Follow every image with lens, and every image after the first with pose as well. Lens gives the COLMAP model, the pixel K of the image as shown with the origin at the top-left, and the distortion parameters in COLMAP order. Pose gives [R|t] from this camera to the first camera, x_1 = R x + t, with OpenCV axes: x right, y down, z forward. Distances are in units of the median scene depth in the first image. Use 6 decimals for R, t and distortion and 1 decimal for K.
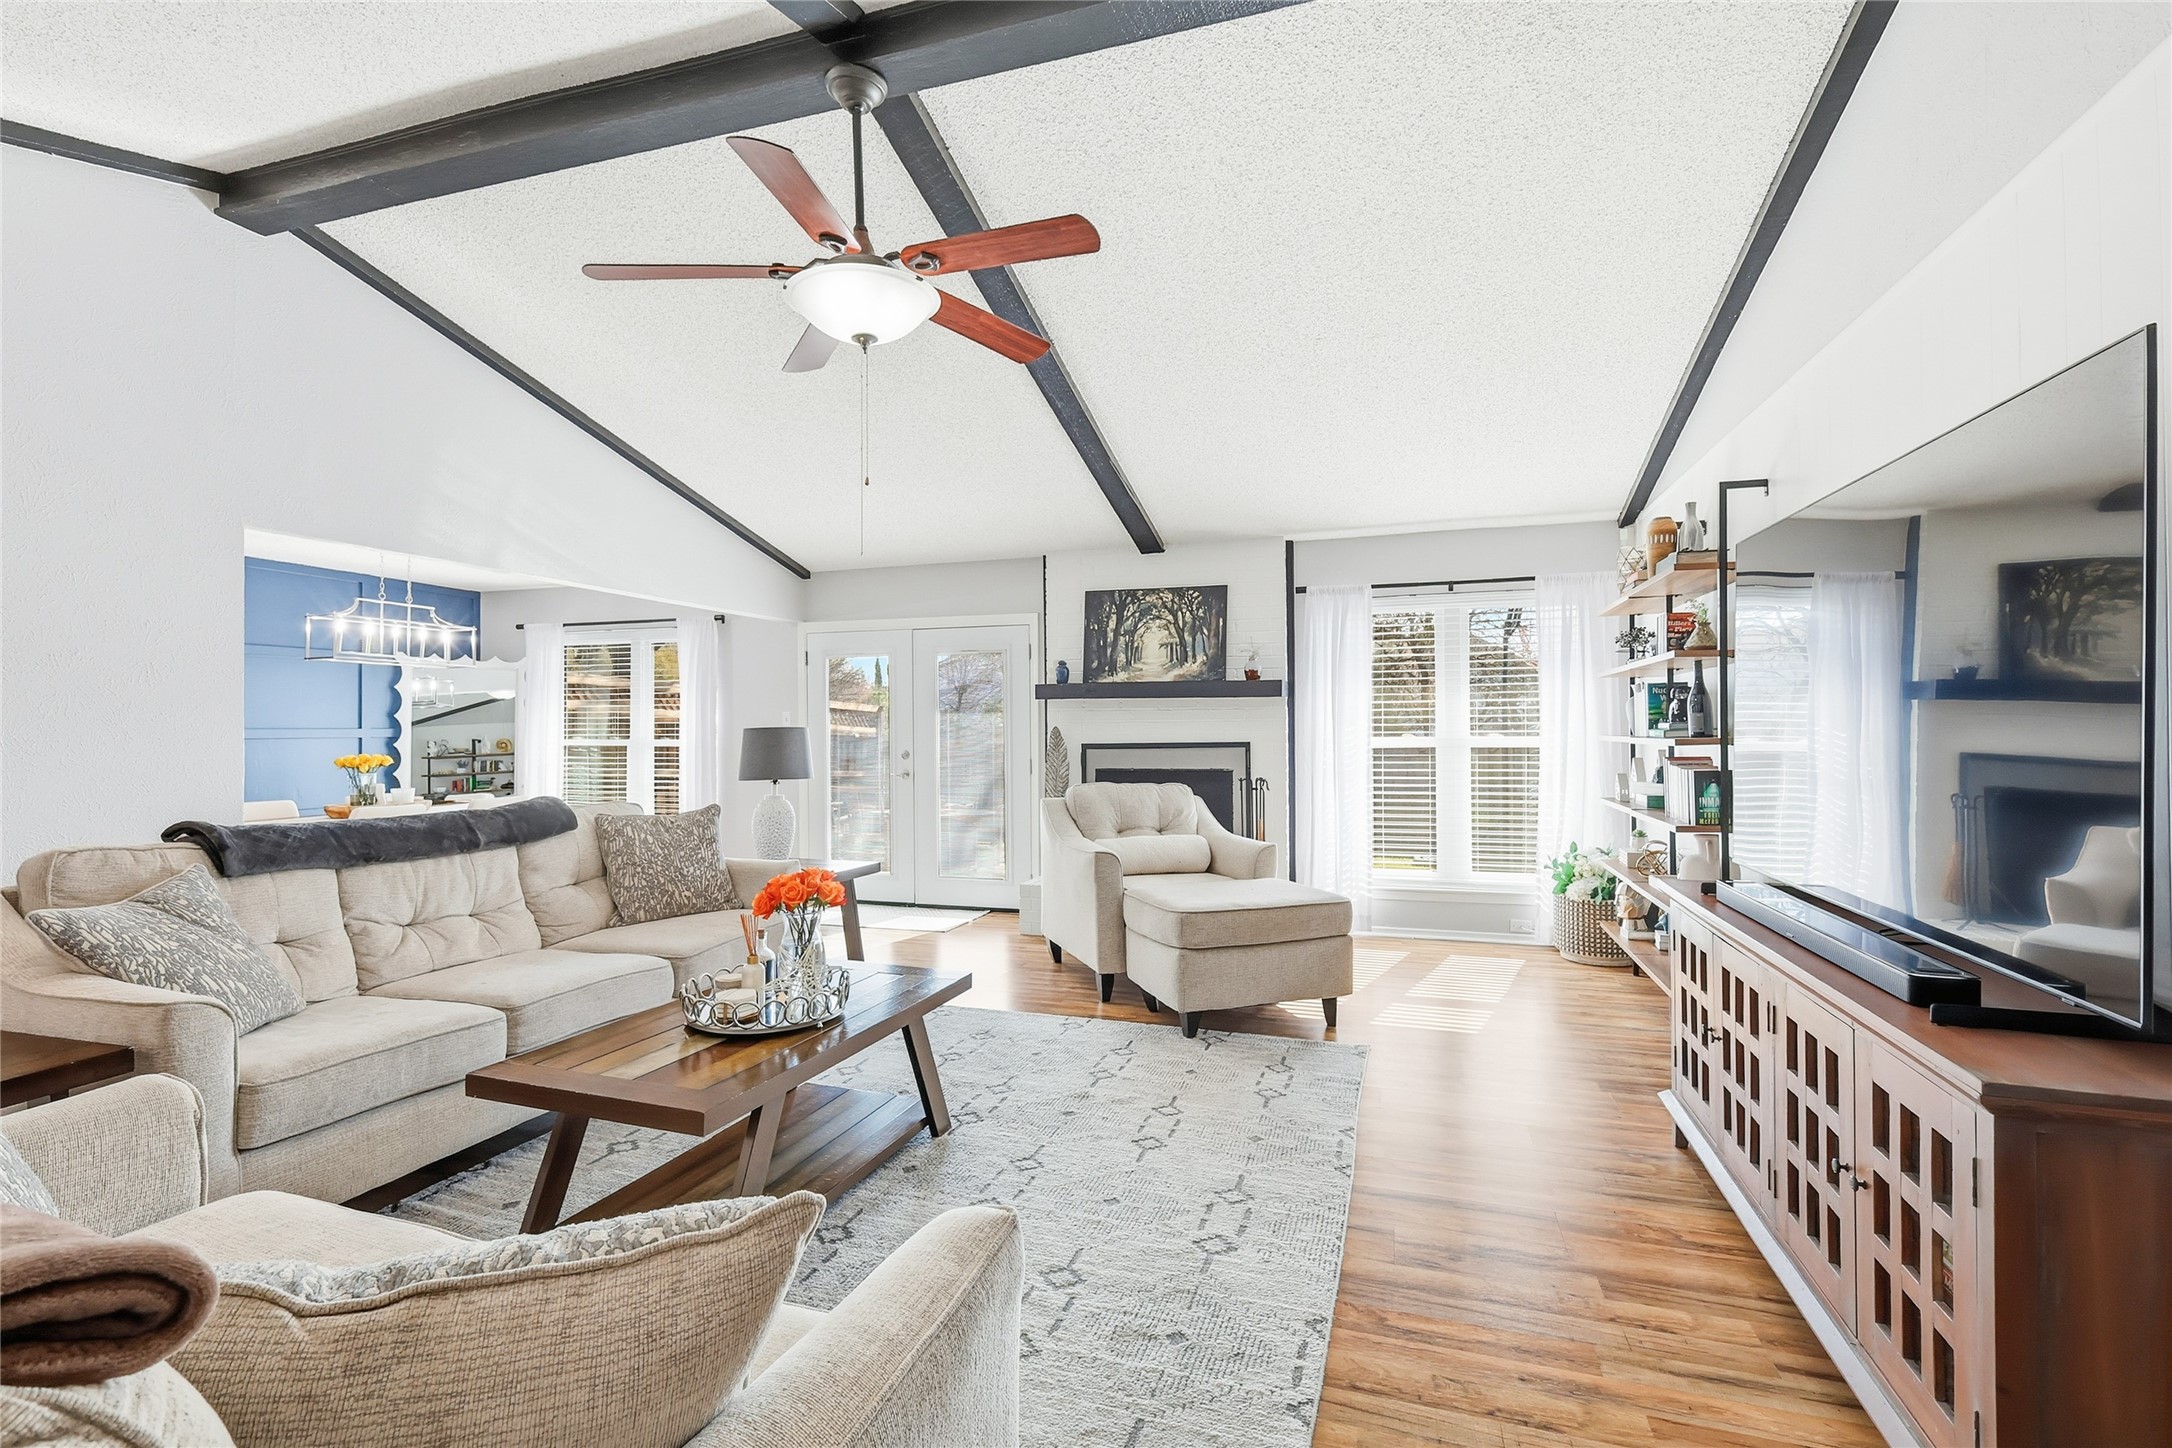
lens RADIAL K [[973.5, 0, 1090.1], [0, 973.5, 710.2], [0, 0, 1]] dist [0.002935, 0.000669]
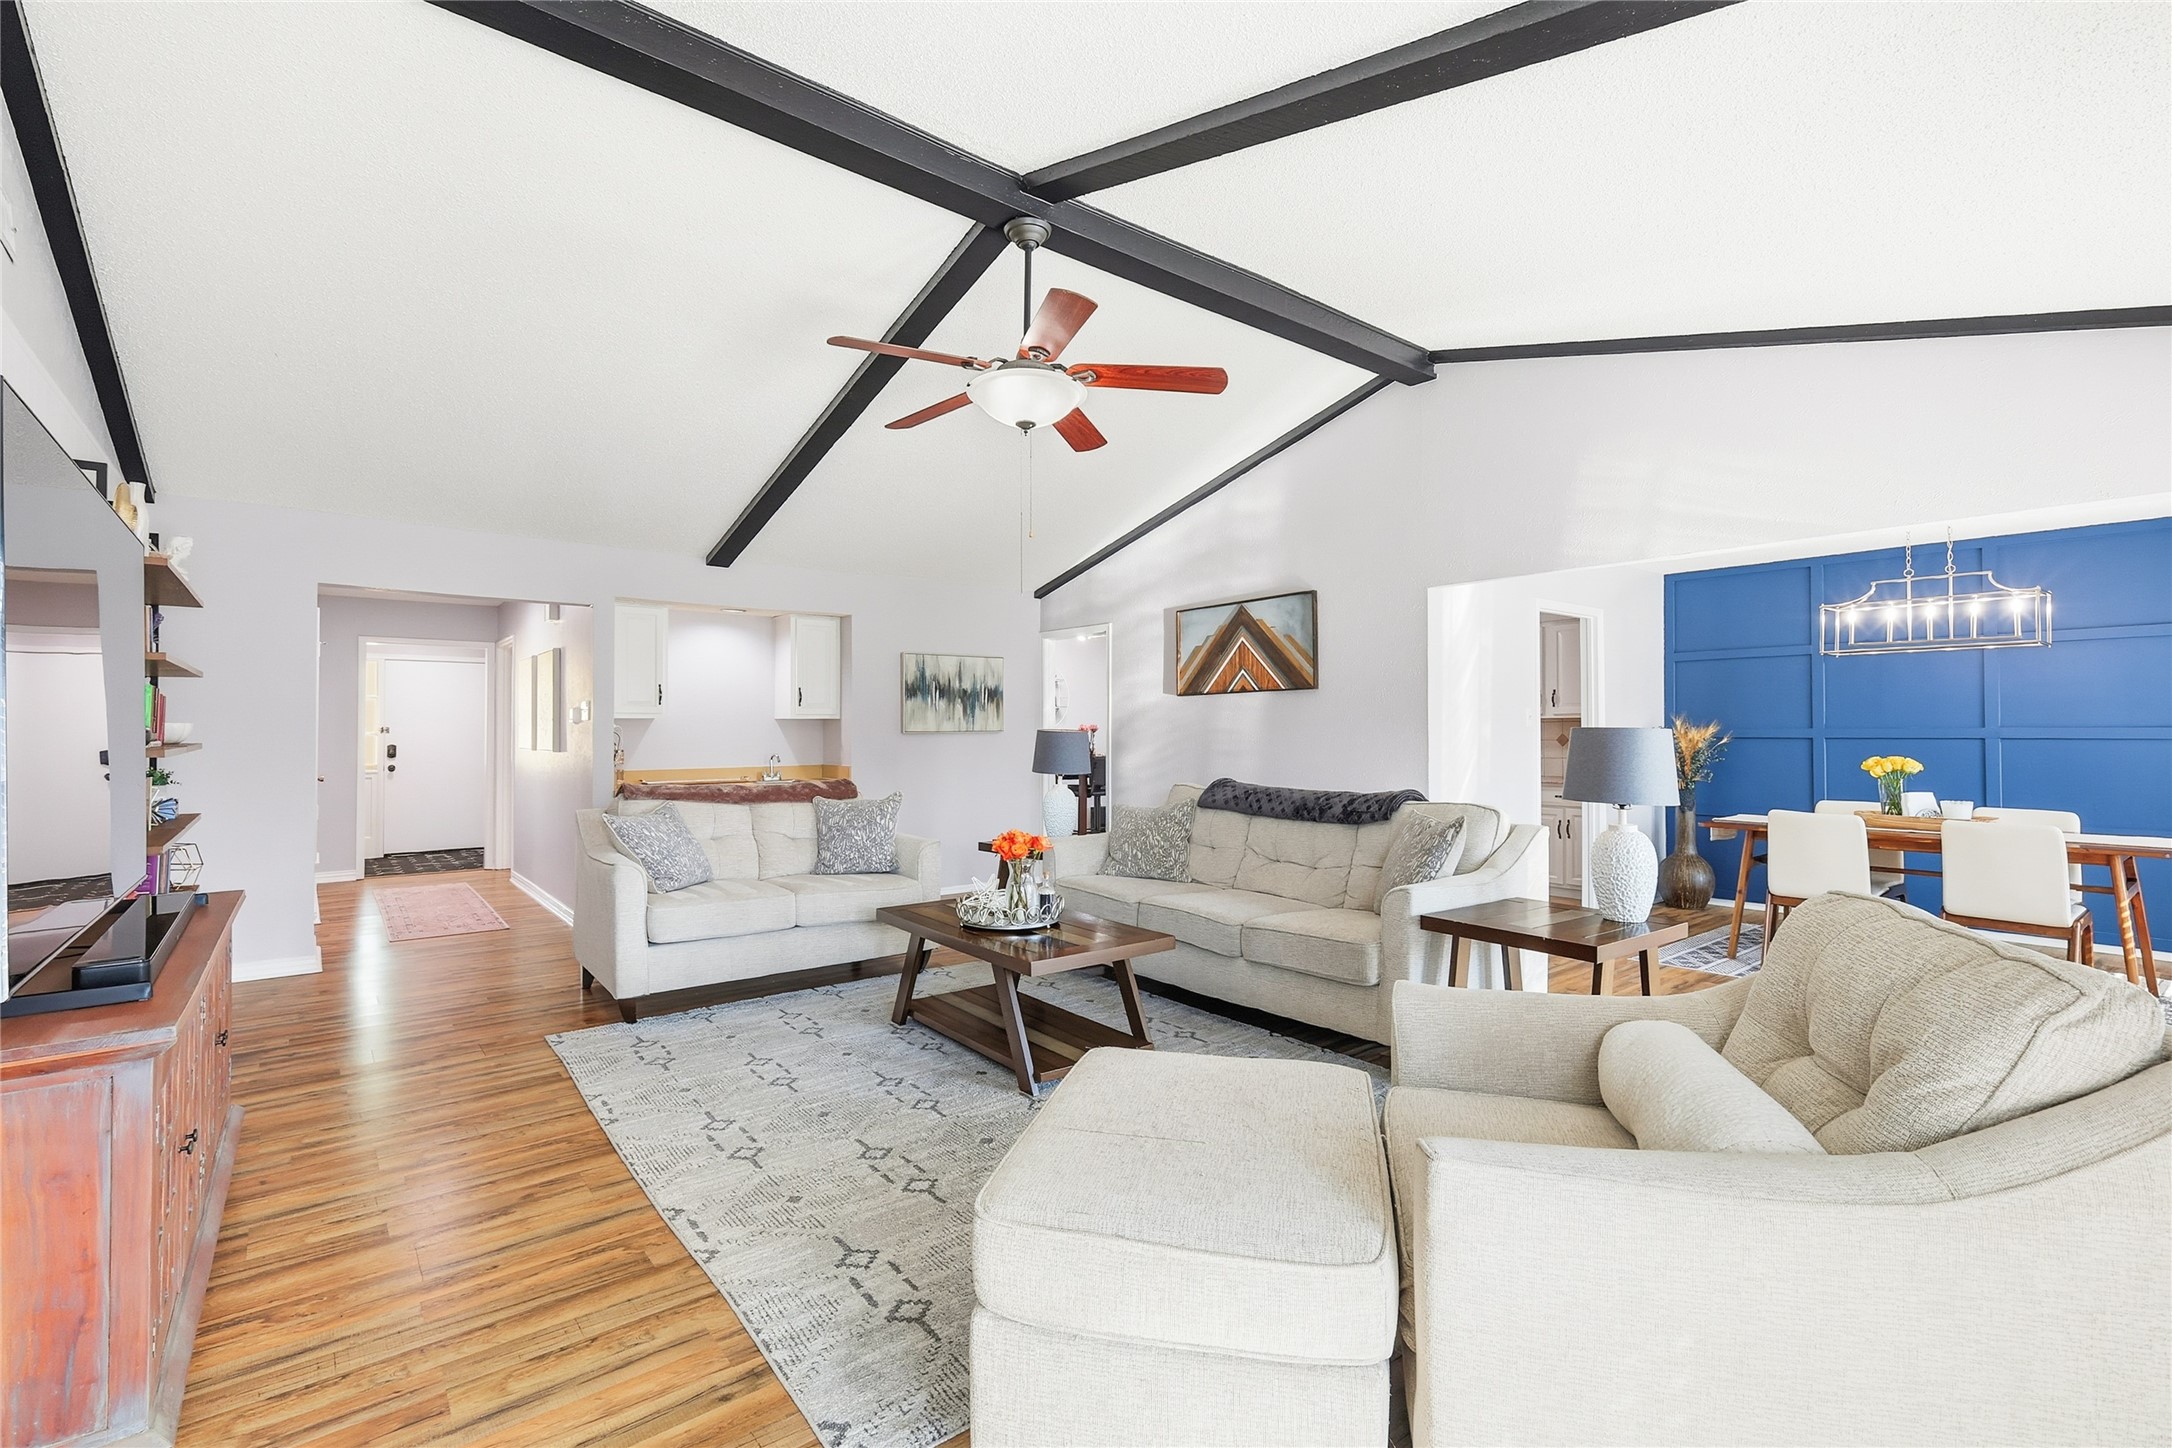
lens RADIAL K [[957.3, 0, 1086.0], [0, 957.3, 724.0], [0, 0, 1]] dist [0.002049, -0.000830]
pose [[-0.552233, -0.005092, -0.833674, 1.113675], [0.021526, 0.999561, -0.020365, 0.050427], [0.833412, -0.029192, -0.551881, 2.549399]]
